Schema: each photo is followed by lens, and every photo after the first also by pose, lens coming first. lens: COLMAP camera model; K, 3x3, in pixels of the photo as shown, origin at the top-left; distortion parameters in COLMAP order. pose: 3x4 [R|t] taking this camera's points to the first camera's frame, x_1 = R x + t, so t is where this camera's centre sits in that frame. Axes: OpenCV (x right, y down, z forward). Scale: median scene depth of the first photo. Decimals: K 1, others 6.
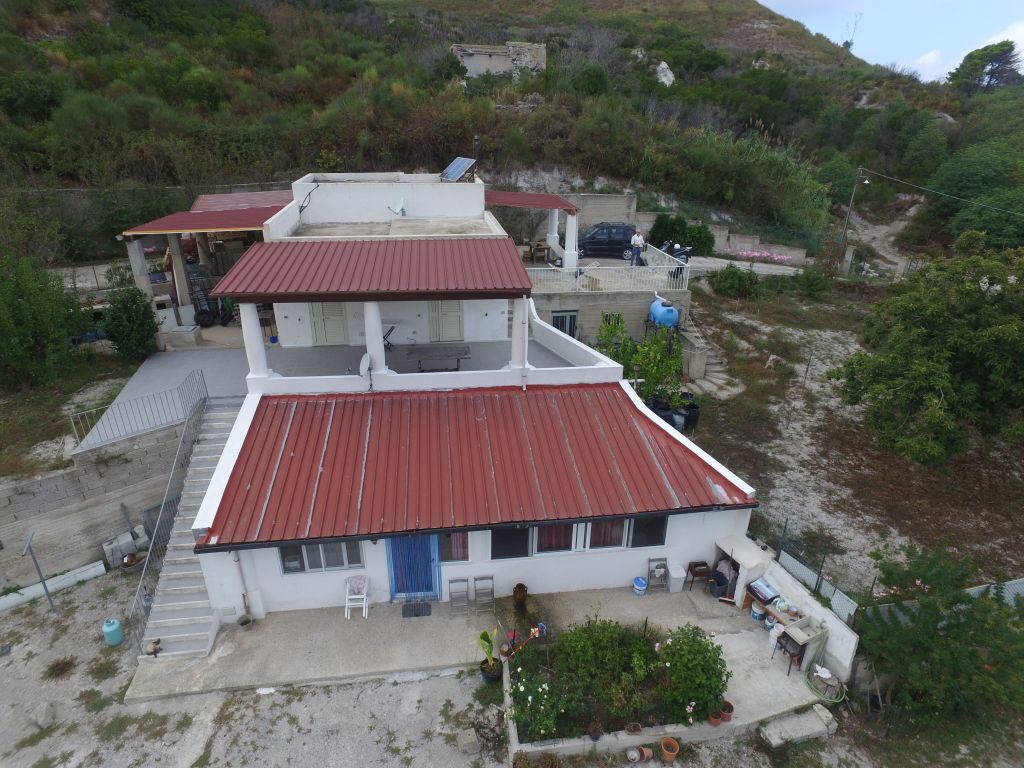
lens RADIAL K [[598.4, 0, 513.0], [0, 598.4, 367.0], [0, 0, 1]] dist [-0.009008, 0.011873]
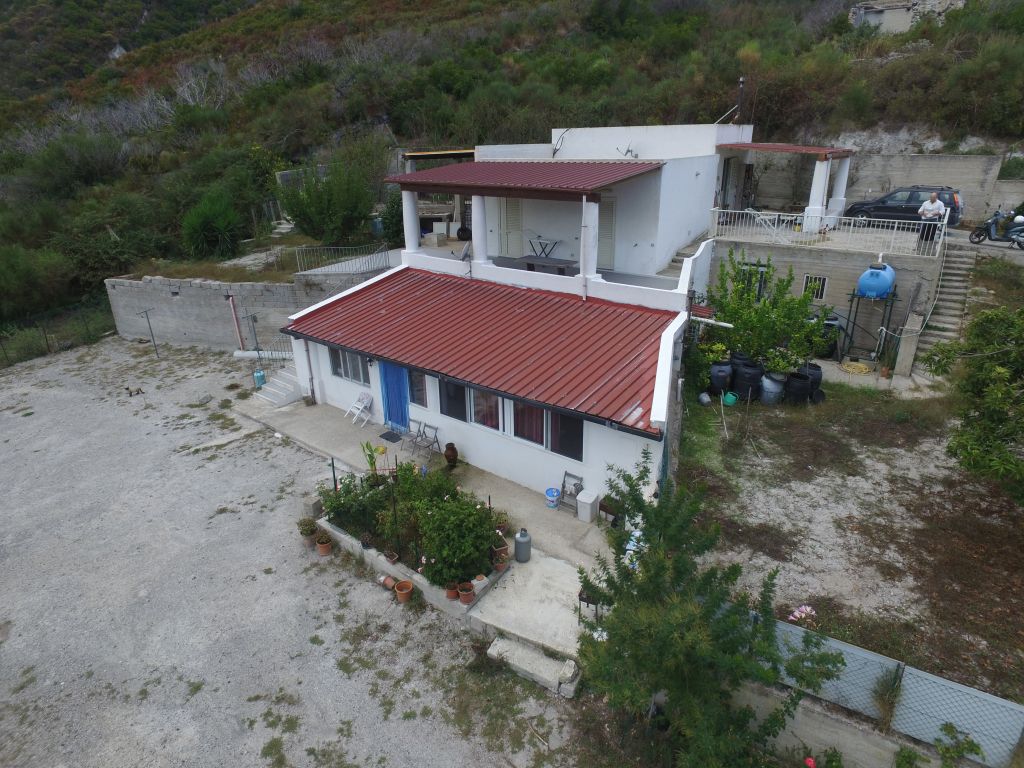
lens RADIAL K [[598.4, 0, 514.1], [0, 598.4, 365.9], [0, 0, 1]] dist [-0.009008, 0.011873]
pose [[0.701567, 0.227909, -0.675175, 0.640058], [-0.253830, 0.965255, 0.062076, 0.112483], [0.665864, 0.127829, 0.735041, 0.225219]]
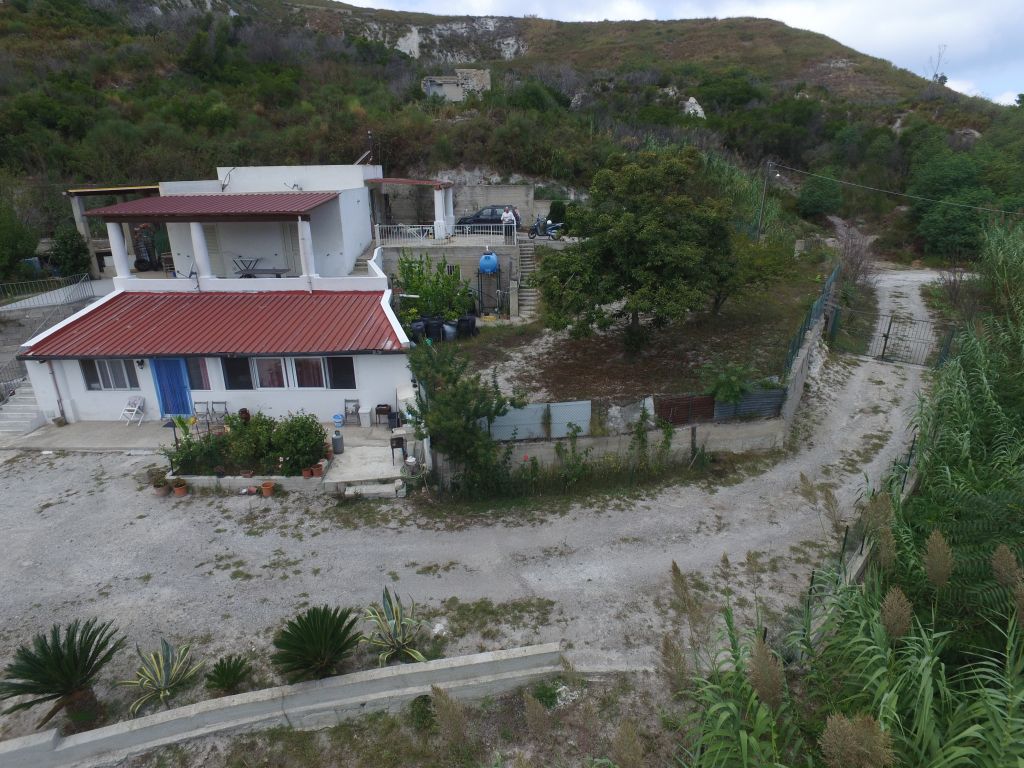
lens RADIAL K [[598.4, 0, 513.2], [0, 598.4, 364.7], [0, 0, 1]] dist [-0.009008, 0.011873]
pose [[0.986165, 0.021981, -0.164300, 0.693997], [-0.035873, 0.995981, -0.082071, 0.291774], [0.161836, 0.086830, 0.982990, -0.208648]]
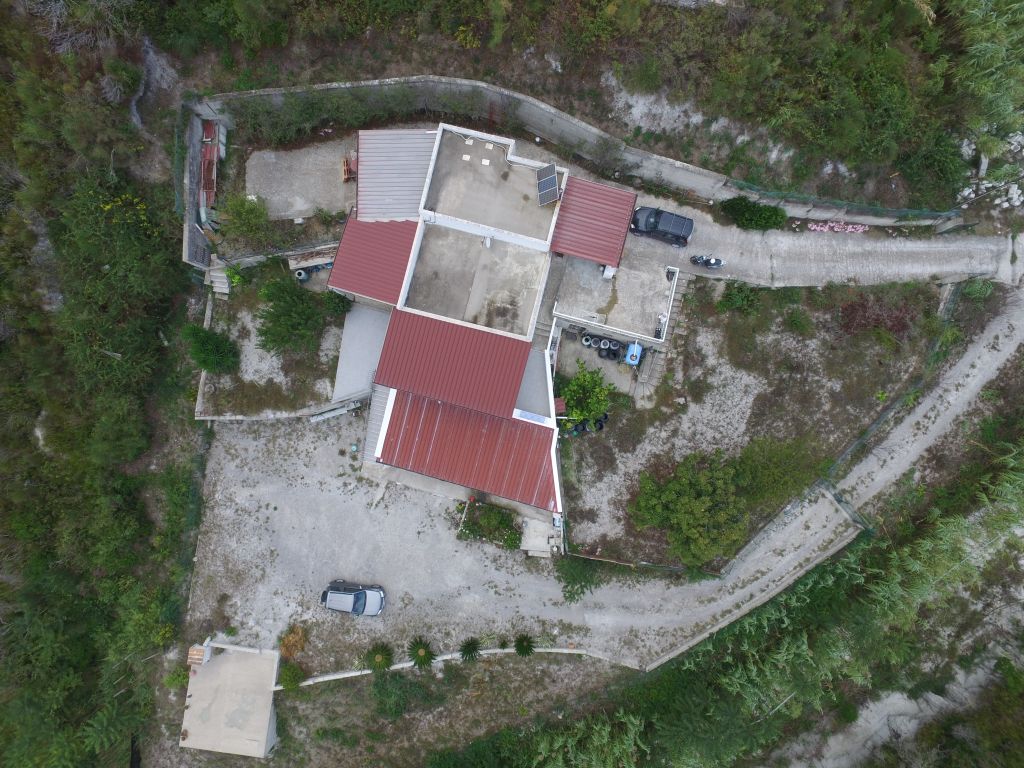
lens RADIAL K [[598.4, 0, 513.0], [0, 598.4, 368.2], [0, 0, 1]] dist [-0.009008, 0.011873]
pose [[0.920937, 0.384596, -0.062934, 0.098939], [-0.117088, 0.427092, 0.896595, -2.018924], [0.371706, -0.818339, 0.438356, 0.214073]]
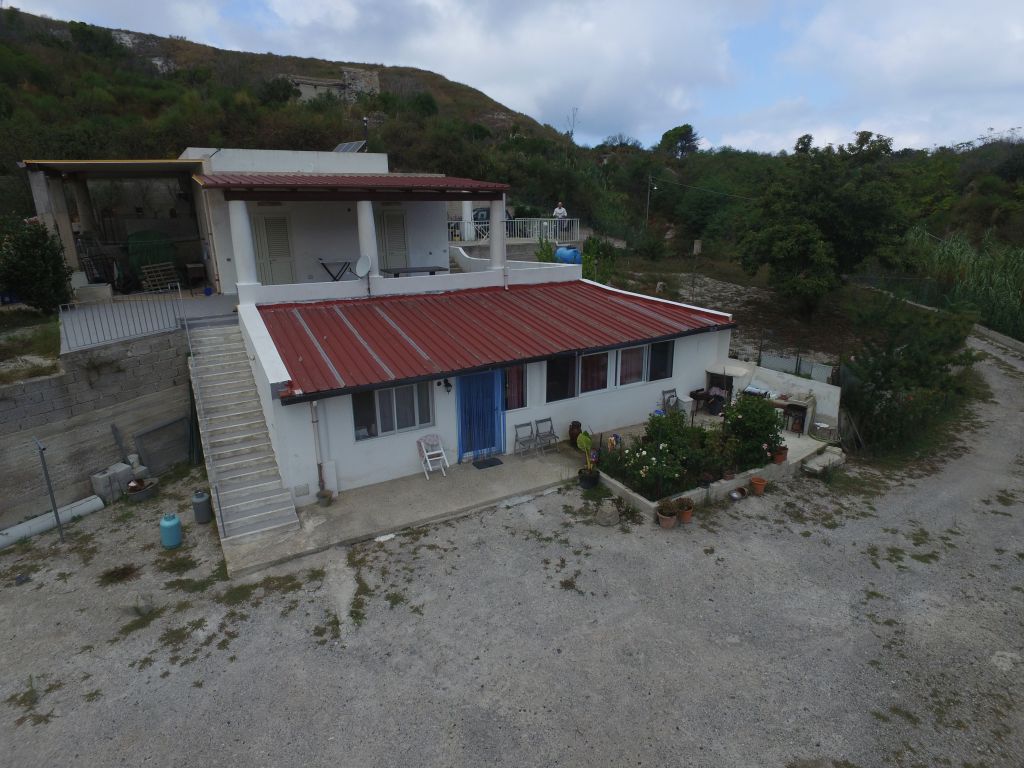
lens RADIAL K [[598.4, 0, 513.9], [0, 598.4, 365.8], [0, 0, 1]] dist [-0.009008, 0.011873]
pose [[0.925177, -0.122350, 0.359273, -0.381004], [0.170946, 0.979492, -0.106645, 0.297670], [-0.338857, 0.160082, 0.927119, 0.020007]]
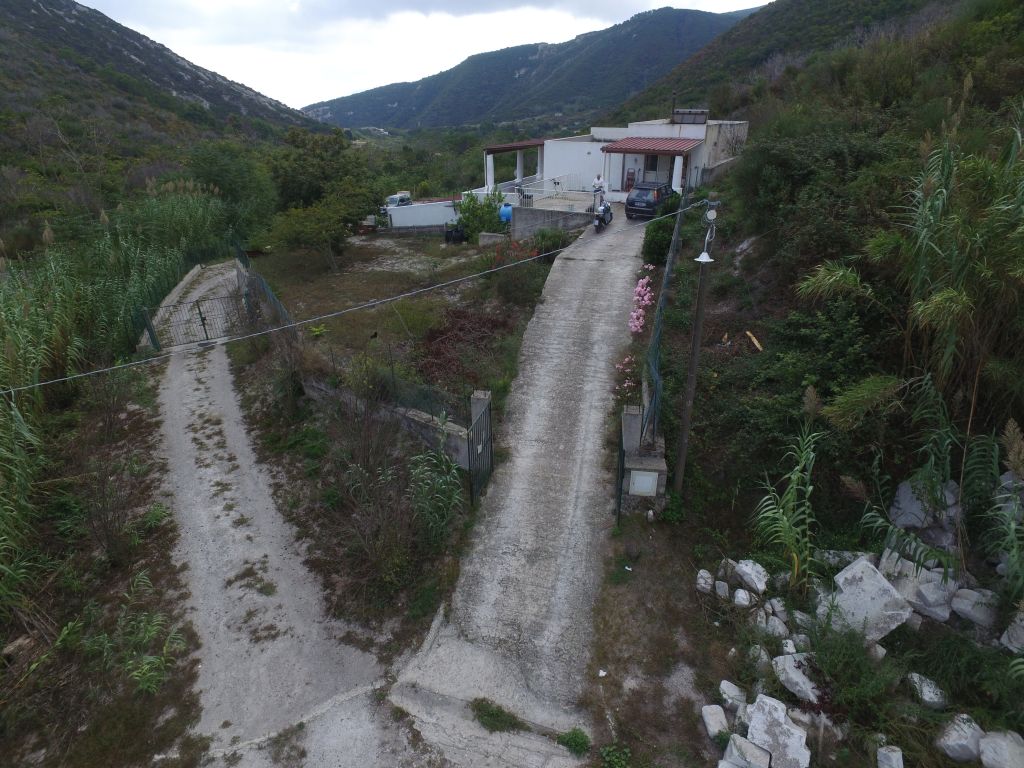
lens RADIAL K [[598.4, 0, 510.6], [0, 598.4, 384.0], [0, 0, 1]] dist [-0.009008, 0.011873]
pose [[-0.615368, 0.320898, -0.719964, 1.953092], [-0.317875, 0.734789, 0.599200, -0.892075], [0.721303, 0.597587, -0.350160, 2.411417]]
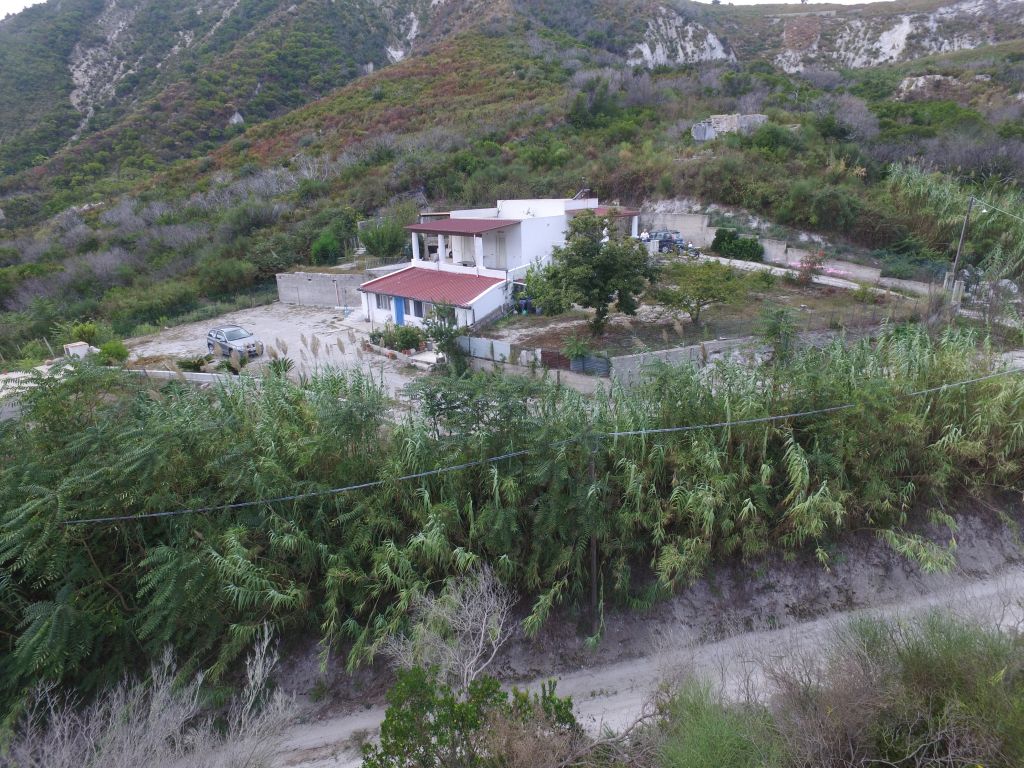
lens RADIAL K [[598.4, 0, 516.7], [0, 598.4, 364.1], [0, 0, 1]] dist [-0.009008, 0.011873]
pose [[0.620446, 0.200215, -0.758261, 2.053178], [-0.274757, 0.961078, 0.028949, 0.268022], [0.734544, 0.190376, 0.651308, -0.385426]]
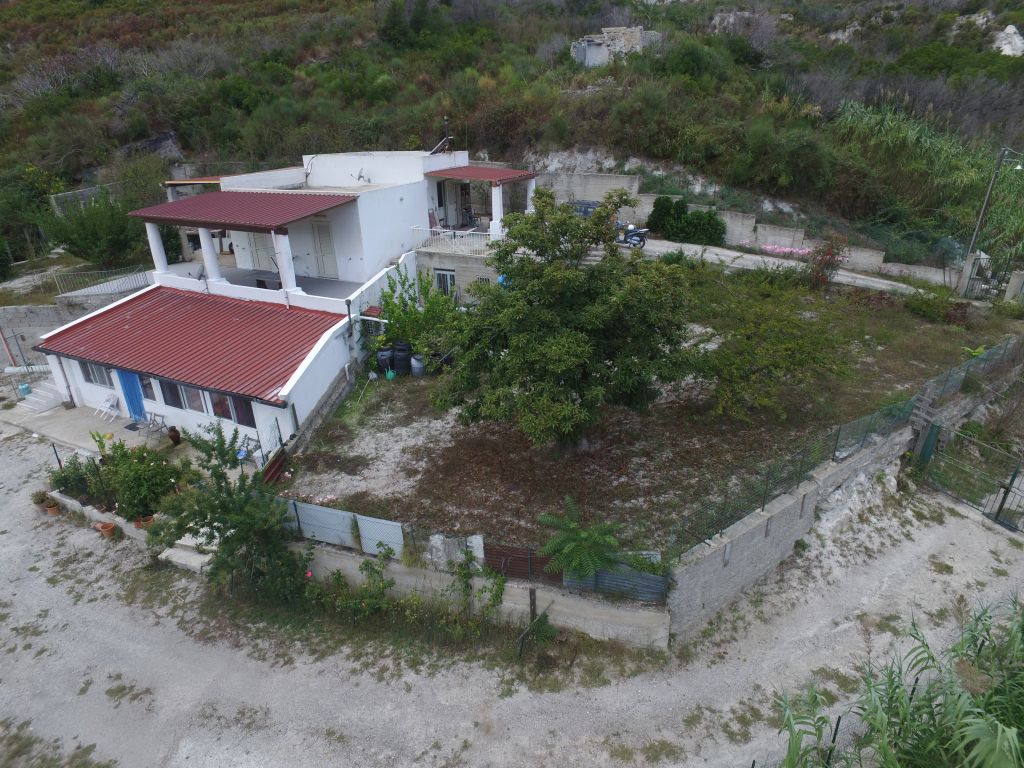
lens RADIAL K [[598.4, 0, 513.8], [0, 598.4, 364.3], [0, 0, 1]] dist [-0.009008, 0.011873]
pose [[0.830906, 0.182557, -0.525612, 1.142224], [-0.185893, 0.981445, 0.047011, 0.005222], [0.524441, 0.058646, 0.849425, 0.180367]]
